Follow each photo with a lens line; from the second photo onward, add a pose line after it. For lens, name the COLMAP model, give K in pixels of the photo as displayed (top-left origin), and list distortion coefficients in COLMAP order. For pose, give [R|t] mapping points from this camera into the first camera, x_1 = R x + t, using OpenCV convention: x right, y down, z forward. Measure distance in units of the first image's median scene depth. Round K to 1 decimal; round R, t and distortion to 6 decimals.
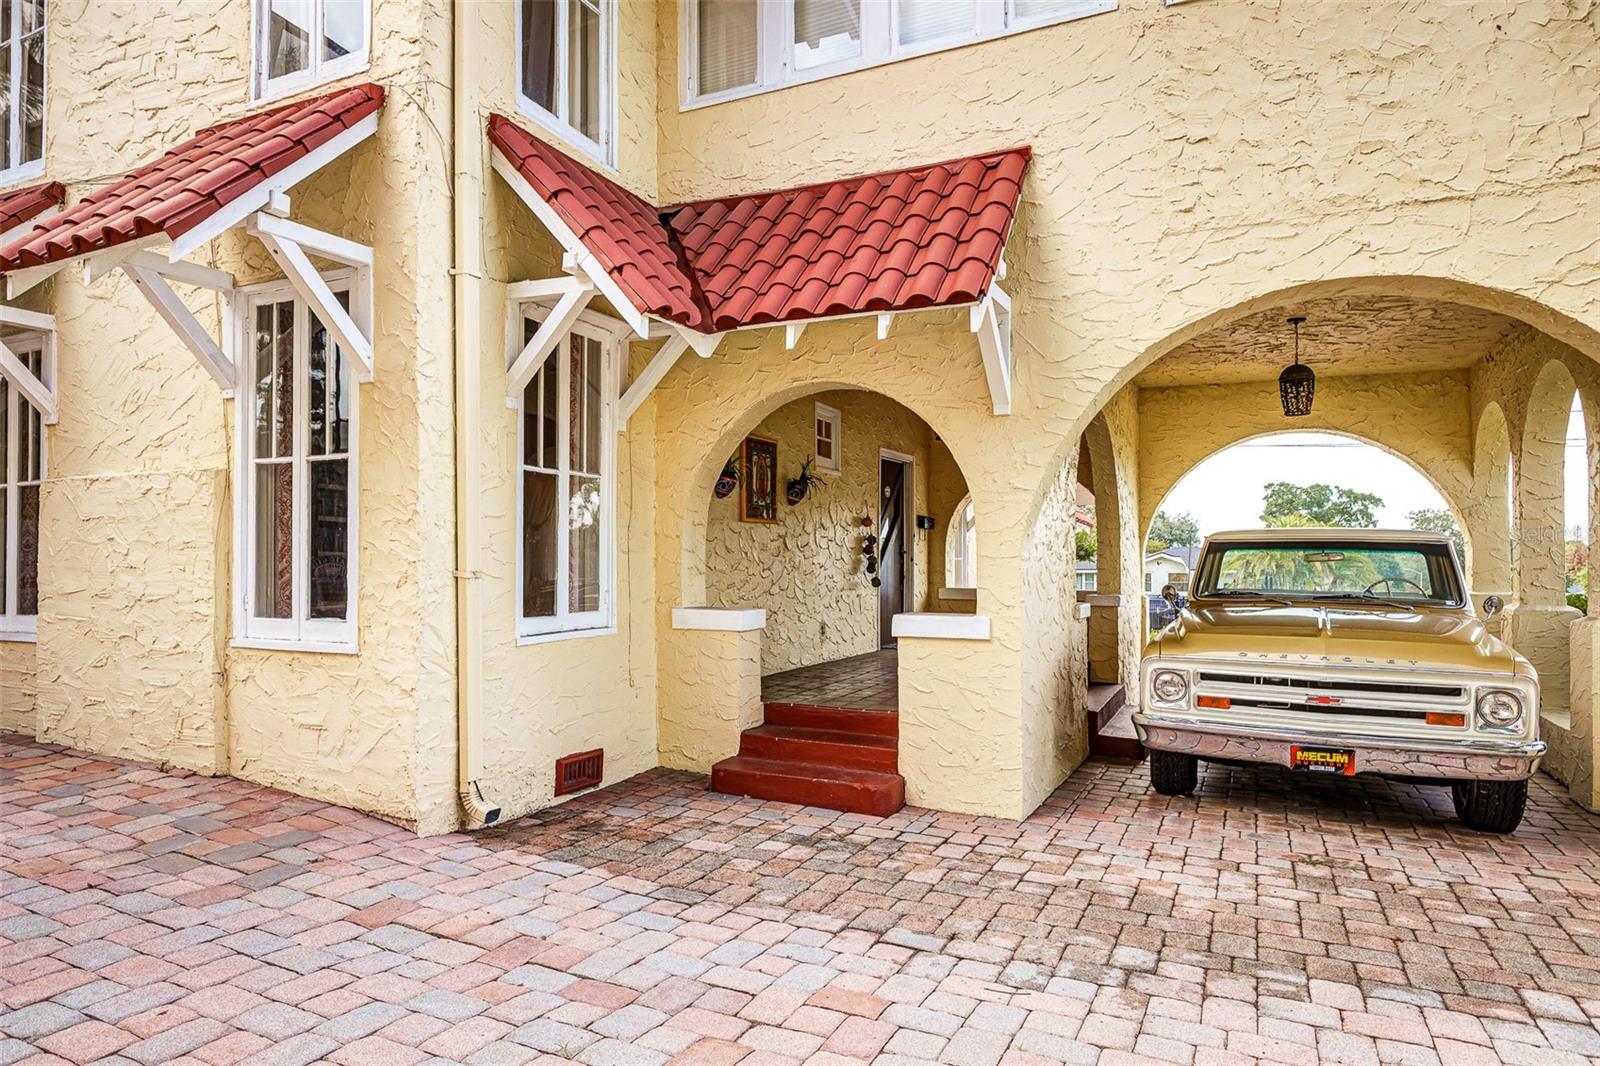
lens RADIAL K [[1141.8, 0, 800.0], [0, 1141.8, 533.0], [0, 0, 1]] dist [0.005132, 0.001782]
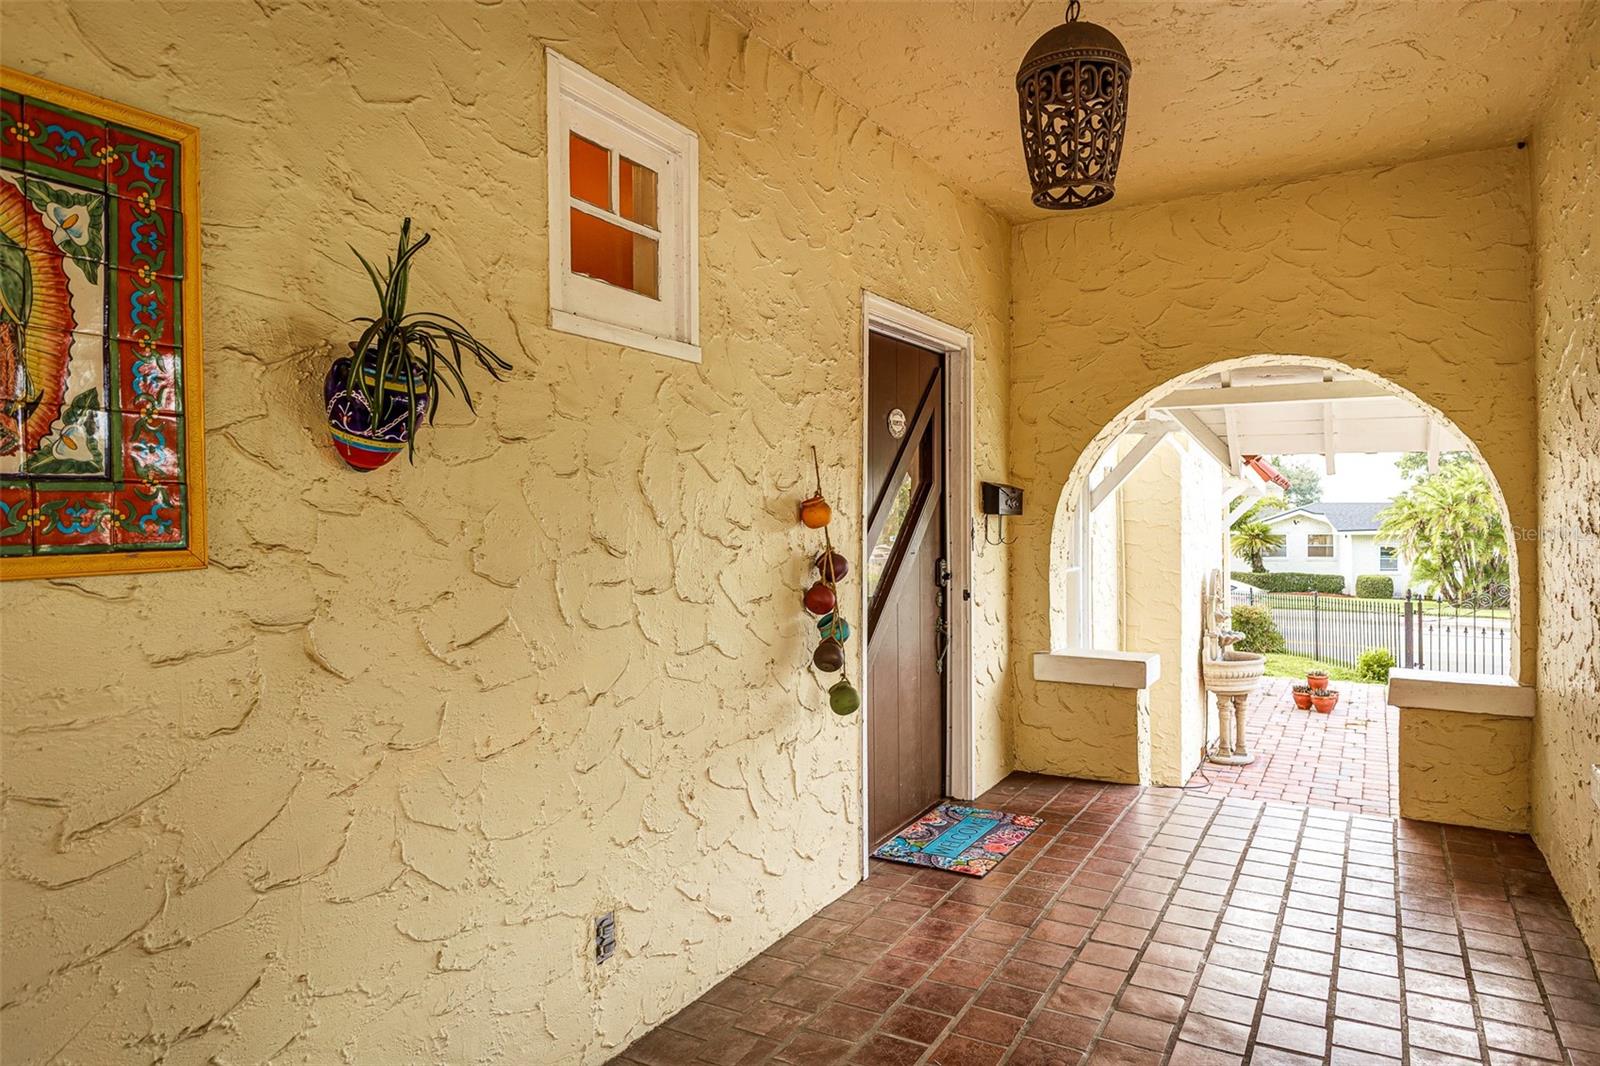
lens RADIAL K [[1141.8, 0, 800.0], [0, 1141.8, 533.0], [0, 0, 1]] dist [0.005132, 0.001782]
pose [[0.997392, -0.003074, -0.072107, 0.073566], [0.006265, 0.999009, 0.044072, -0.017186], [0.071900, -0.044408, 0.996423, 0.640062]]
